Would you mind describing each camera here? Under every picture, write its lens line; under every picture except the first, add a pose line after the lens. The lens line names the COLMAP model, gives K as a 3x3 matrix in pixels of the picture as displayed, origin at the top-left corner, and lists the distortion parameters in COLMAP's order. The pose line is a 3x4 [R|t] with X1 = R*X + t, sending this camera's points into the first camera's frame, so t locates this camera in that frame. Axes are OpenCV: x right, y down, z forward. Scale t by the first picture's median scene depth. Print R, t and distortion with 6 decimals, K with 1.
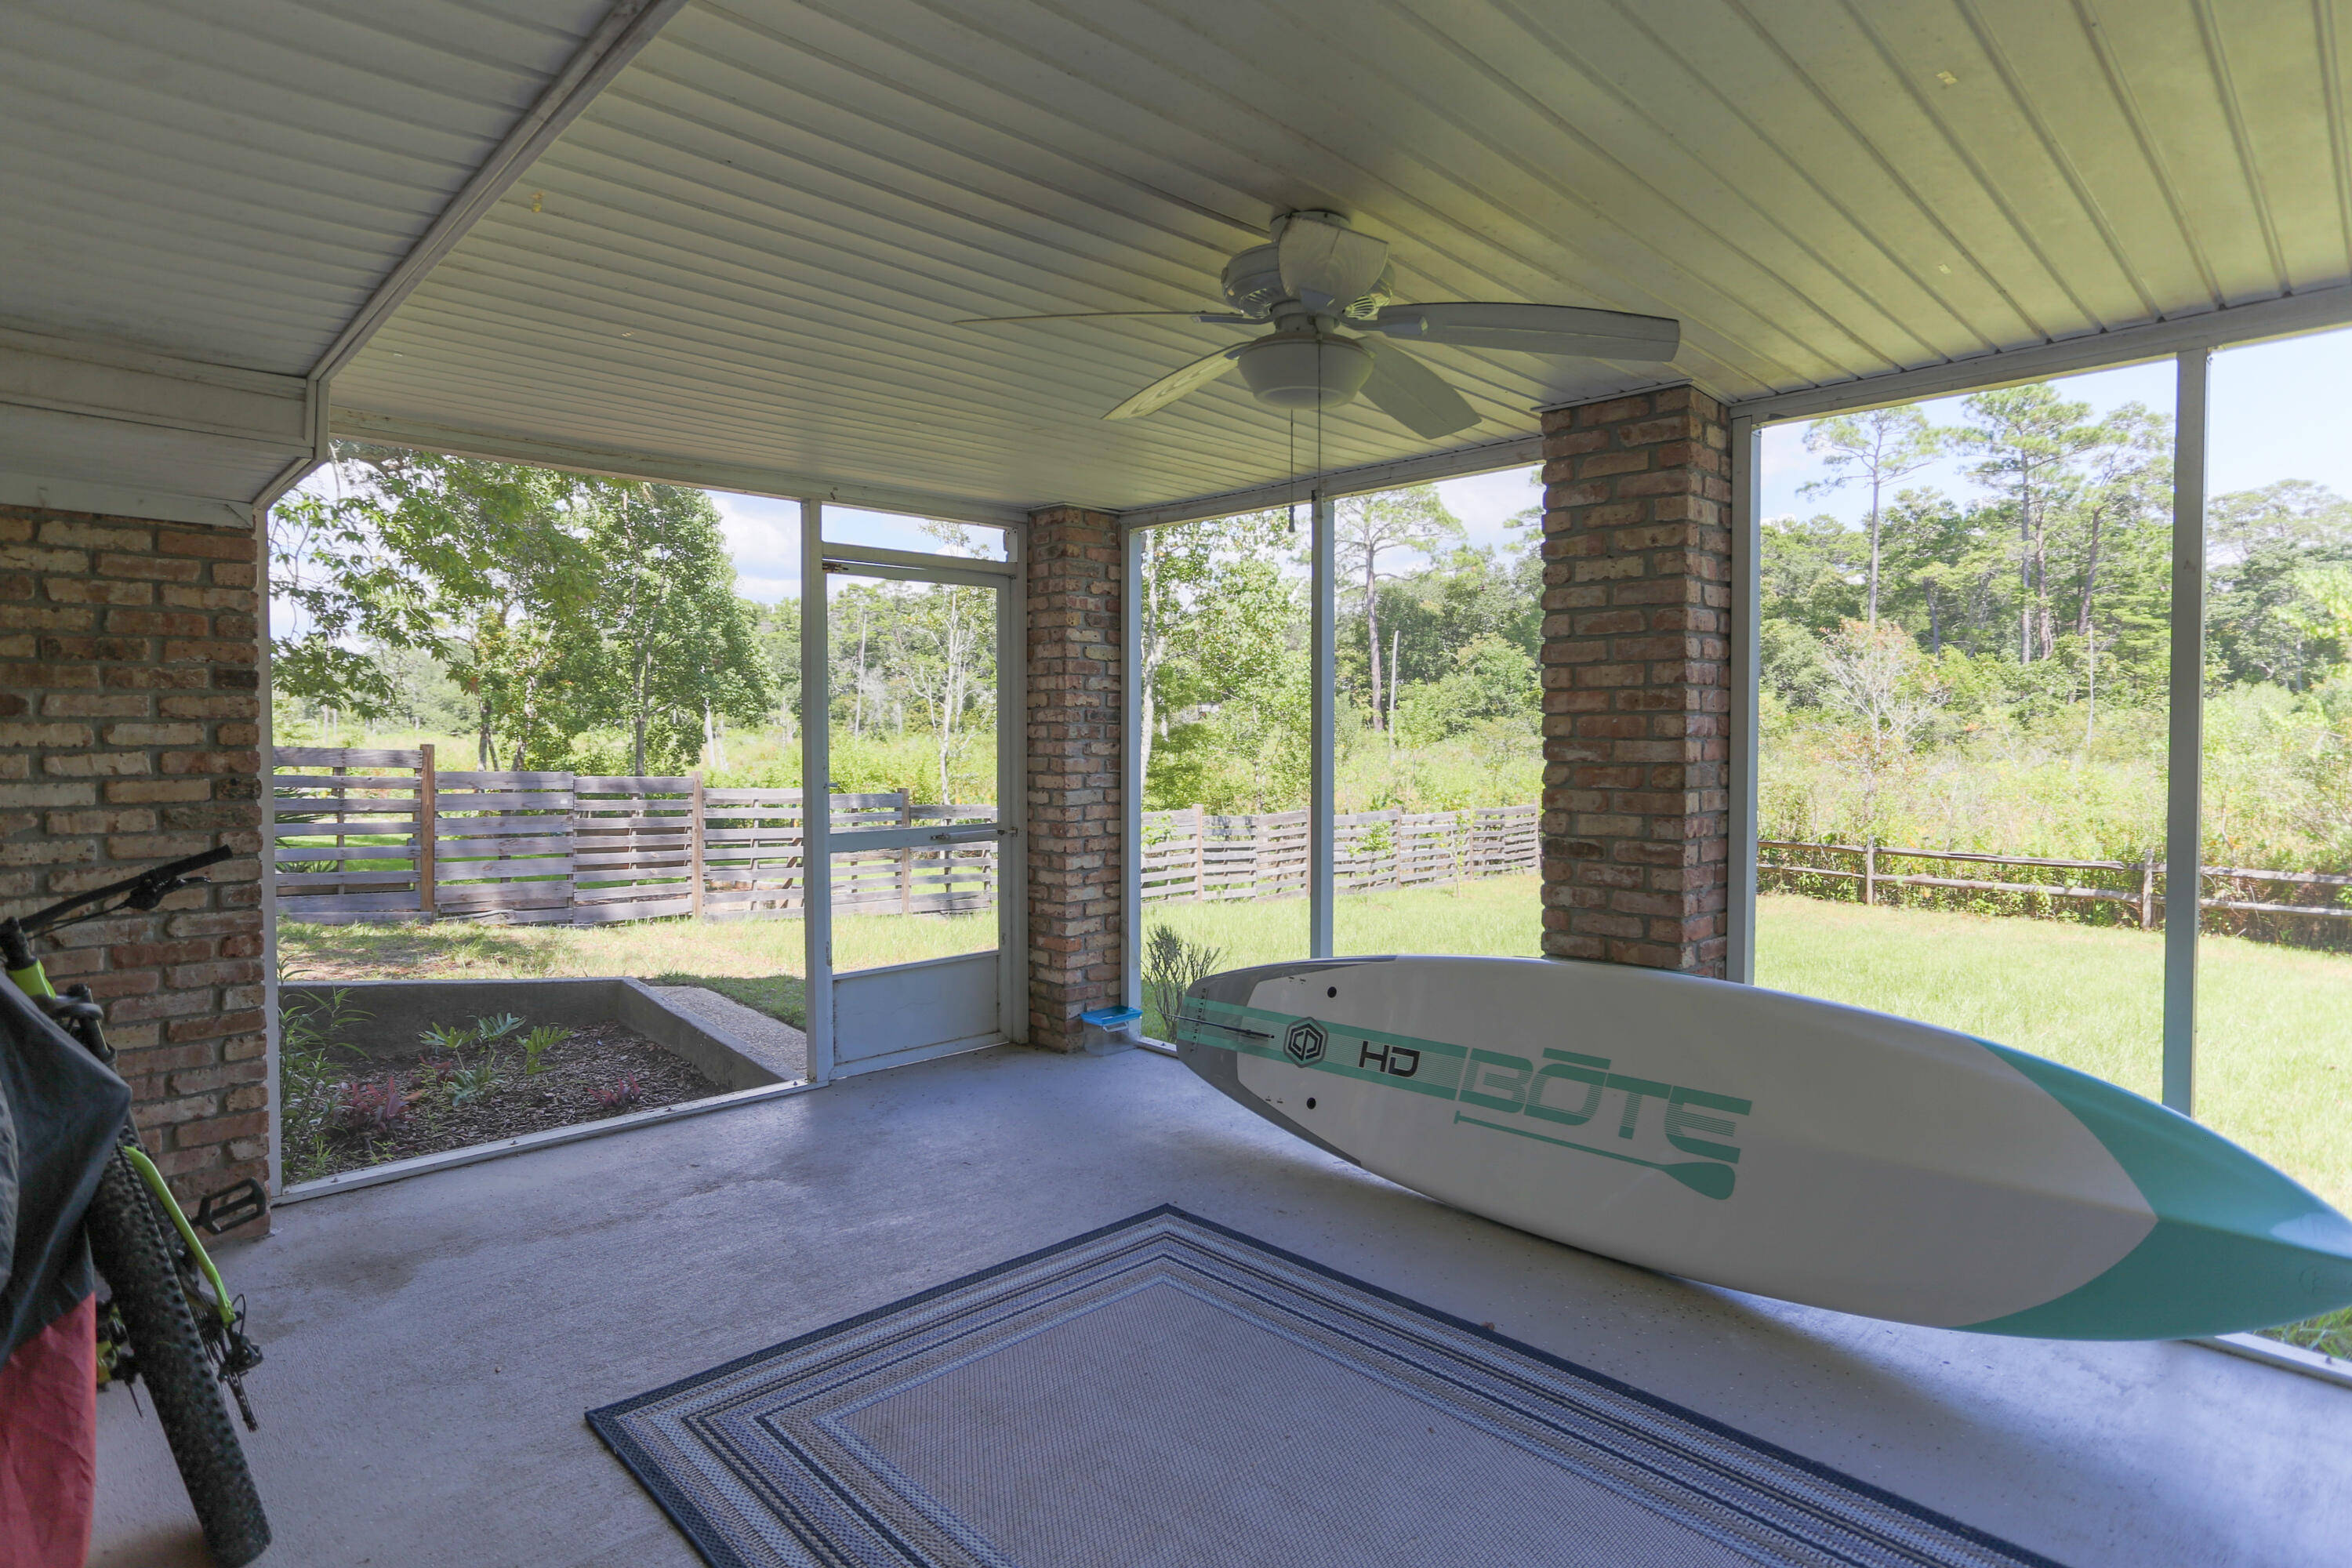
lens RADIAL K [[1209.0, 0, 1175.6], [0, 1209.0, 759.2], [0, 0, 1]] dist [-0.050901, 0.034232]
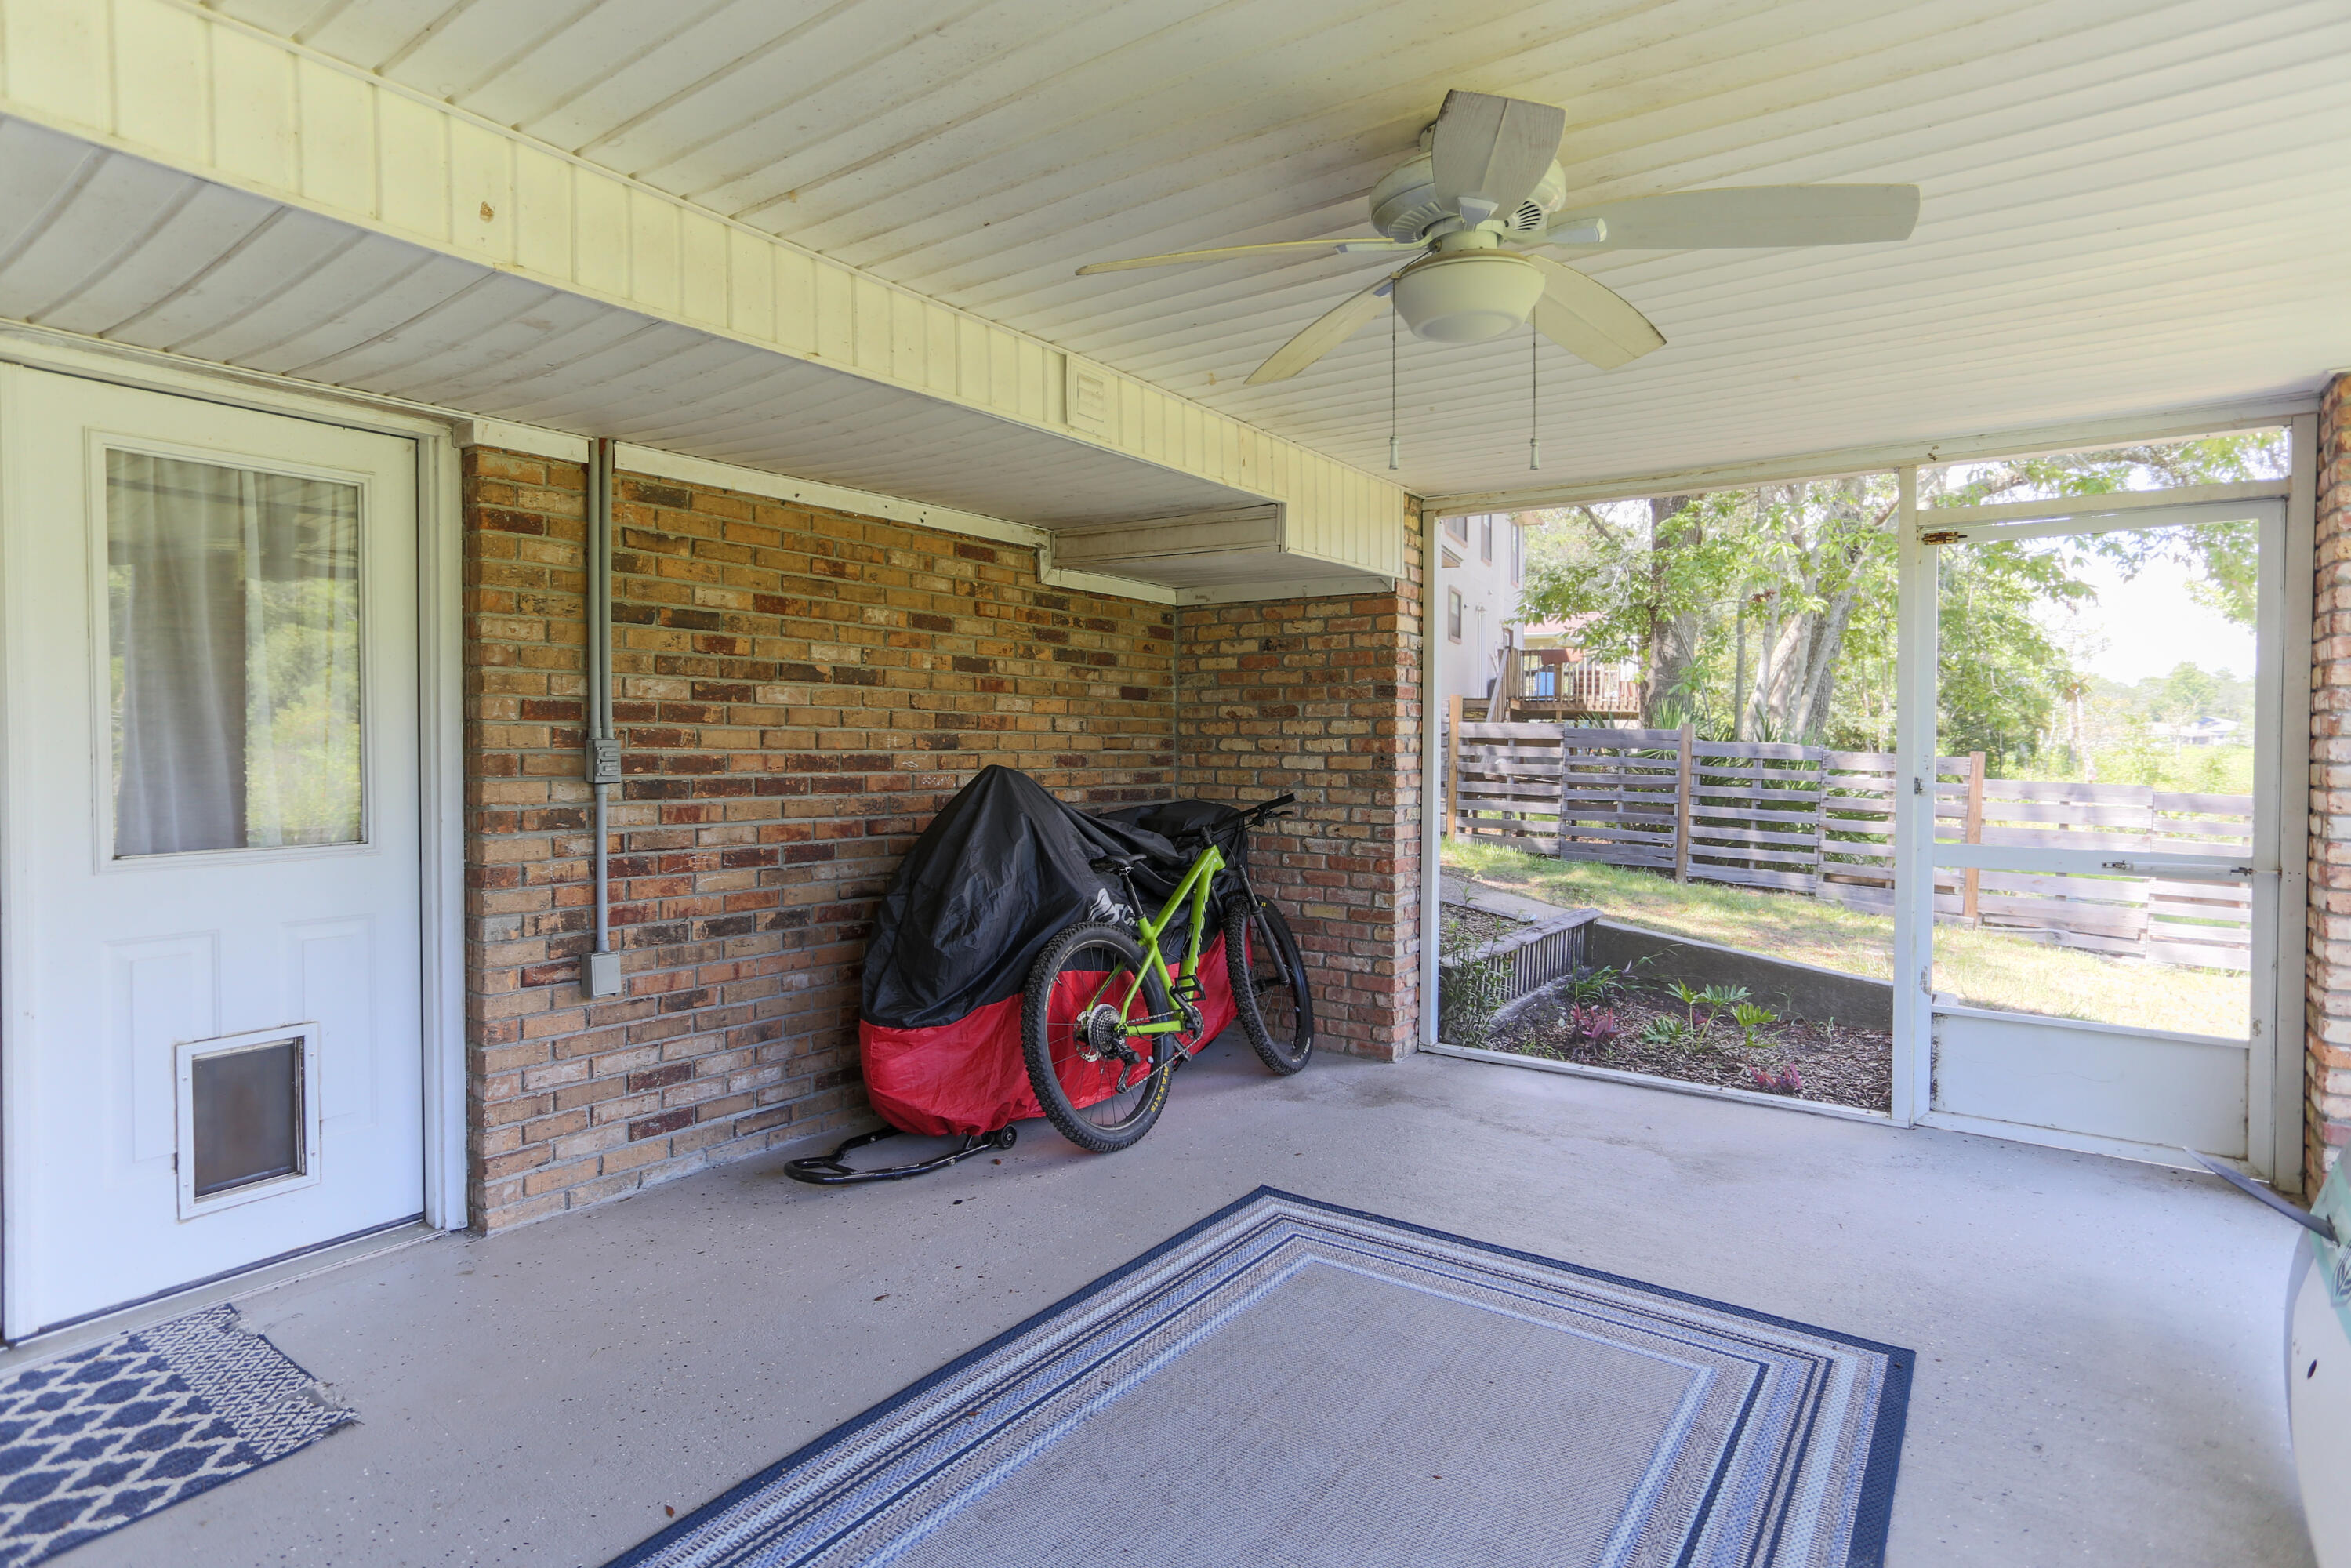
lens RADIAL K [[1208.6, 0, 1175.1], [0, 1208.6, 759.2], [0, 0, 1]] dist [-0.050901, 0.034232]
pose [[0.185085, 0.017714, -0.982563, 0.694455], [-0.027738, 0.999533, 0.012795, 0.007666], [0.982331, 0.024887, 0.185490, 0.453939]]
